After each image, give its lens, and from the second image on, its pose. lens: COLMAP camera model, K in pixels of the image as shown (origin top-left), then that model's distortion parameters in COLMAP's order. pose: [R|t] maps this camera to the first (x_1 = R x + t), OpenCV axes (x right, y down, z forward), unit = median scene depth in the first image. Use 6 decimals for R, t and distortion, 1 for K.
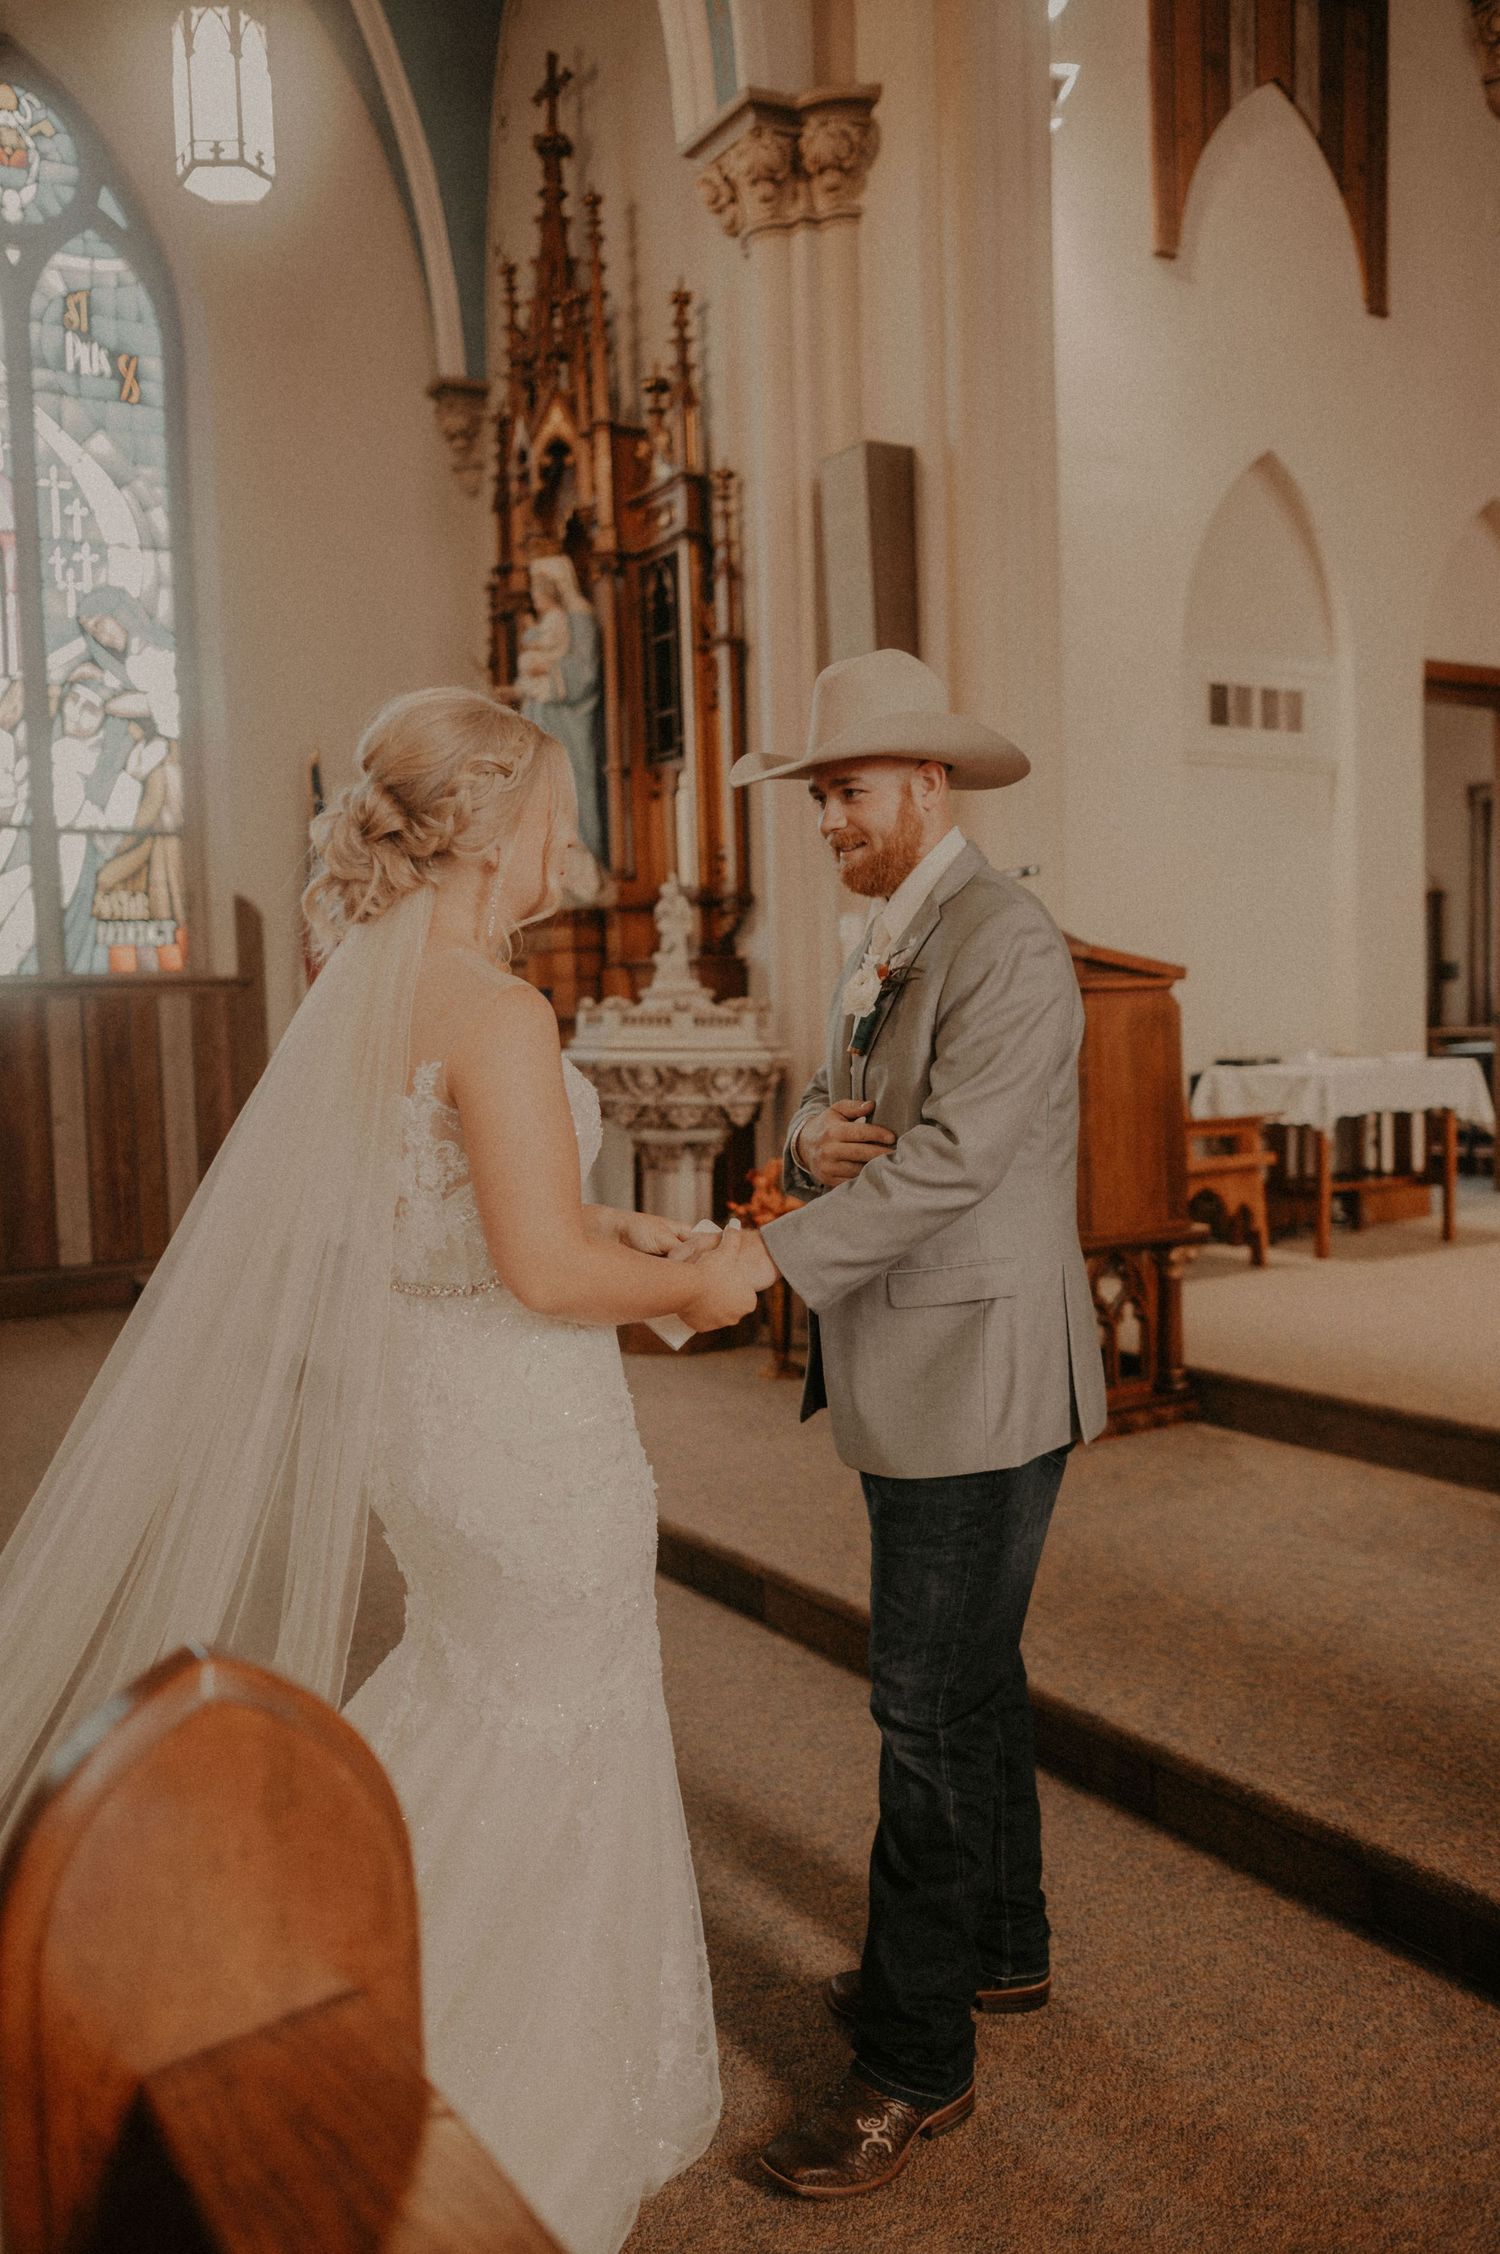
lens RADIAL K [[1852.6, 0, 751.4], [0, 1852.6, 1137.1], [0, 0, 1]] dist [-0.006209, -0.002881]
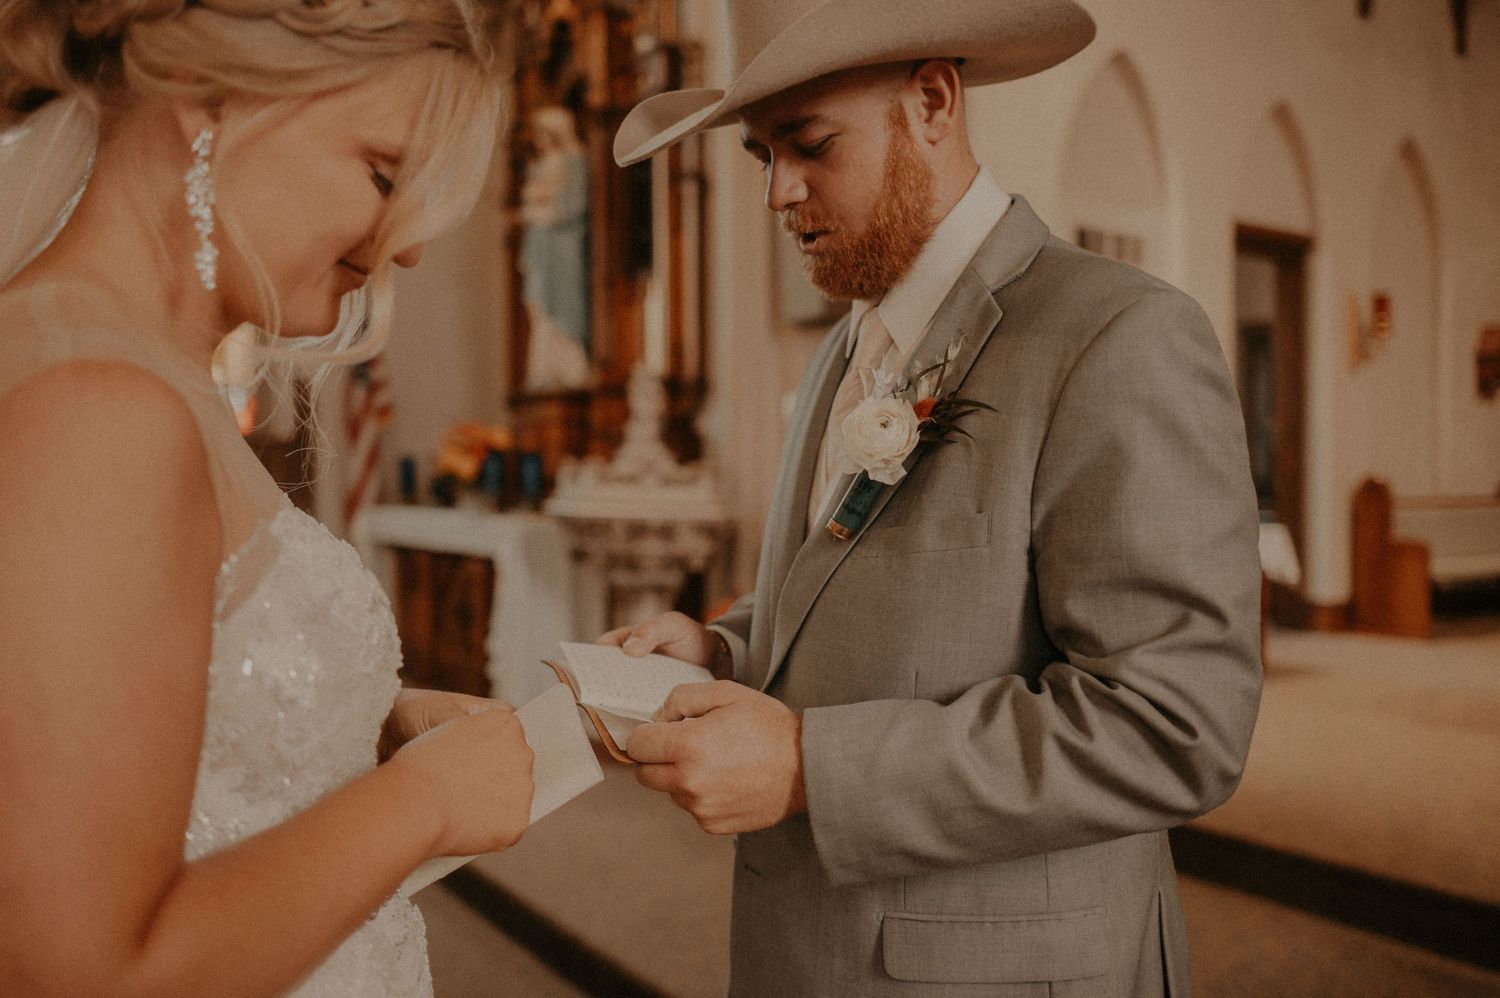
lens RADIAL K [[1232.9, 0, 748.2], [0, 1232.9, 508.3], [0, 0, 1]] dist [-0.006209, -0.002881]
pose [[0.999519, 0.015941, 0.026587, 0.005851], [-0.014811, 0.999000, -0.042185, -0.012543], [-0.027233, 0.041771, 0.998756, 0.190114]]
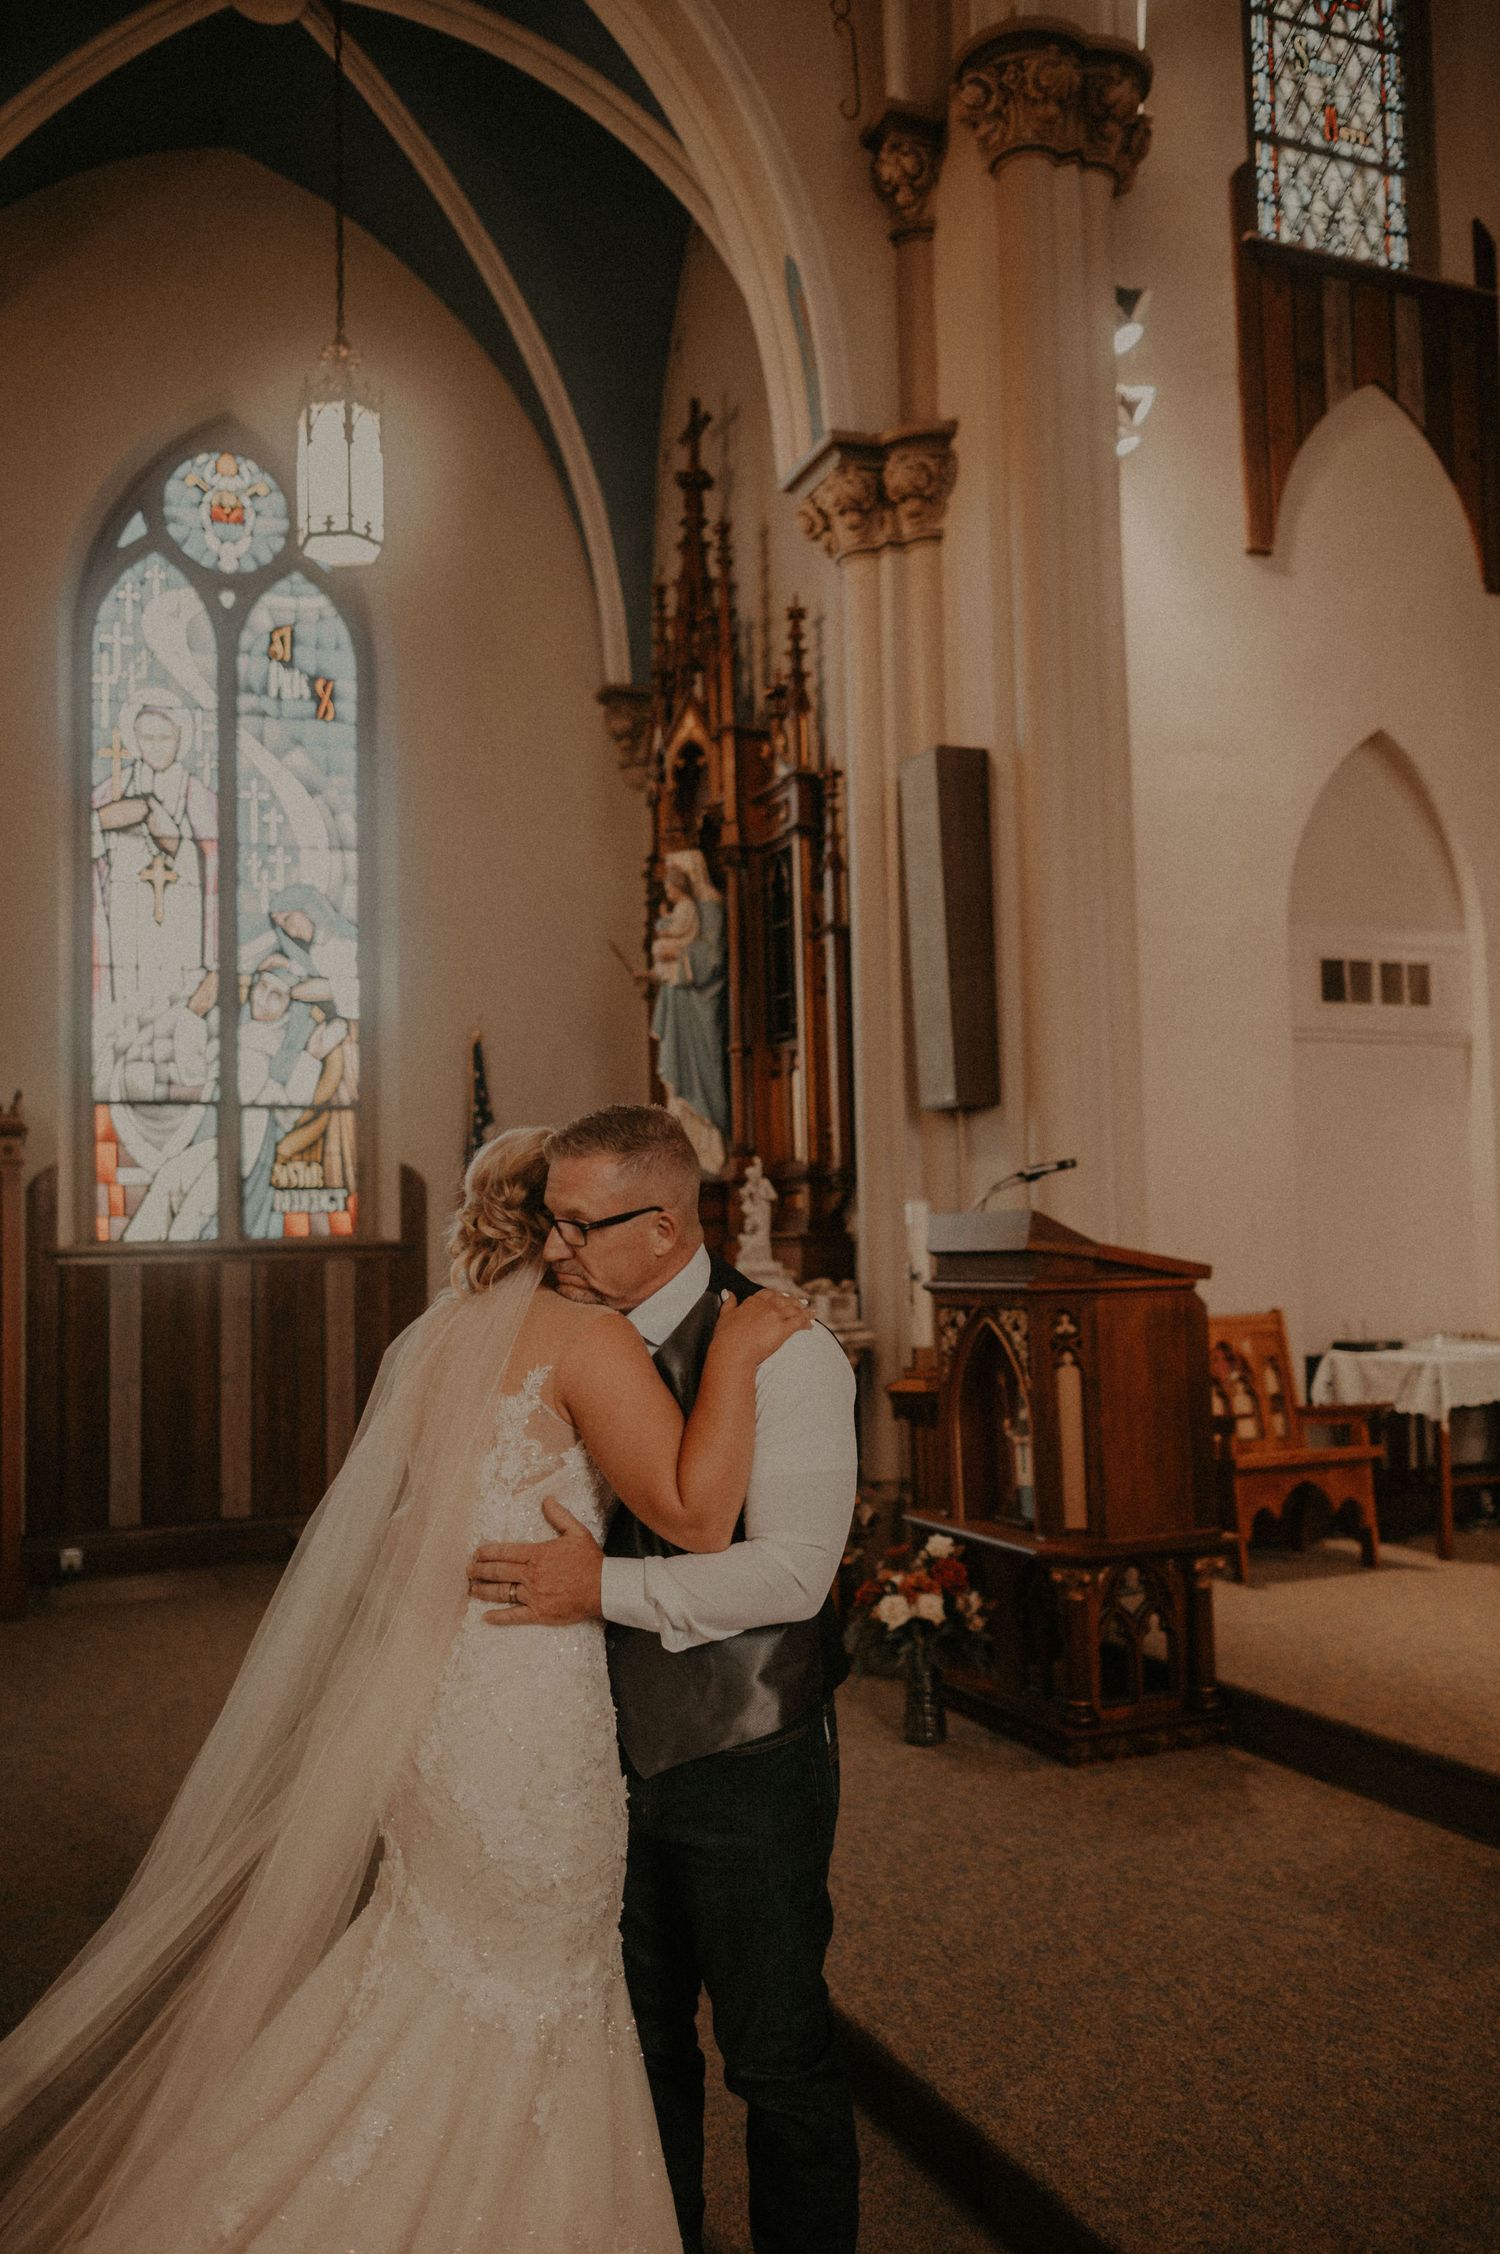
lens RADIAL K [[1852.6, 0, 751.0], [0, 1852.6, 1130.9], [0, 0, 1]] dist [-0.006209, -0.002881]
pose [[0.986538, -0.002782, -0.163509, 0.109794], [-0.018111, 0.991846, -0.126151, -0.024262], [0.162527, 0.127414, 0.978443, -0.006621]]
